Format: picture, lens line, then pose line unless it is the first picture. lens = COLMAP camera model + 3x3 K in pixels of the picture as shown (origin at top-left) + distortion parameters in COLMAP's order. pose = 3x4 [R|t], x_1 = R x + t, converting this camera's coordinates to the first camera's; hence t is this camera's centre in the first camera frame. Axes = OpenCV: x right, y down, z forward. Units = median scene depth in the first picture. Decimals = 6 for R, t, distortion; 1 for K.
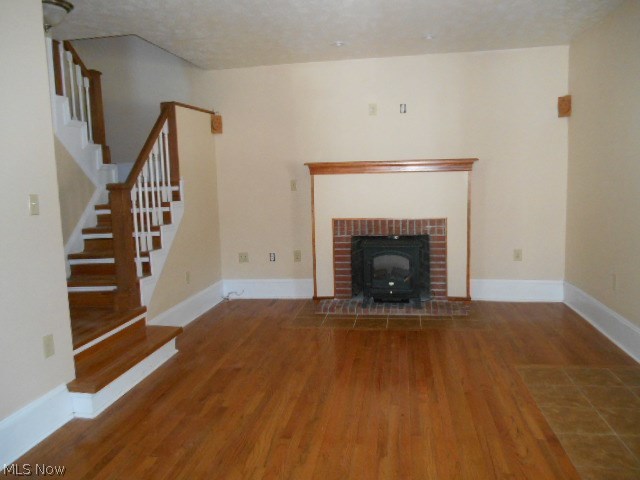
lens RADIAL K [[510.5, 0, 331.9], [0, 510.5, 237.6], [0, 0, 1]] dist [-0.000361, -0.004189]
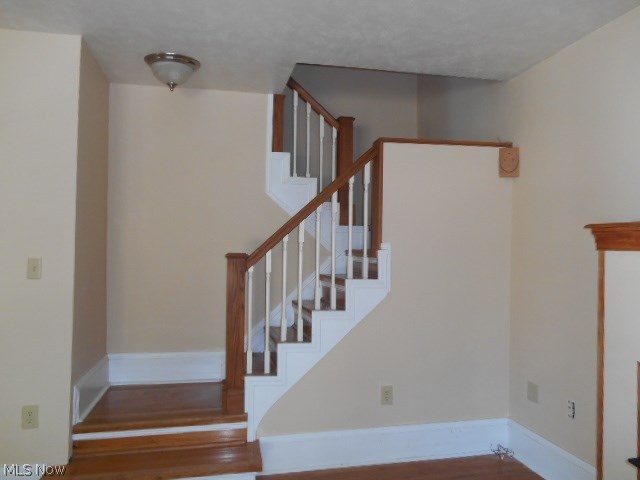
lens RADIAL K [[510.5, 0, 331.9], [0, 510.5, 237.6], [0, 0, 1]] dist [-0.000361, -0.004189]
pose [[0.365790, 0.022410, -0.930428, 0.346621], [-0.132467, 0.990786, -0.028214, -0.109375], [0.921222, 0.133571, 0.365388, 0.749868]]
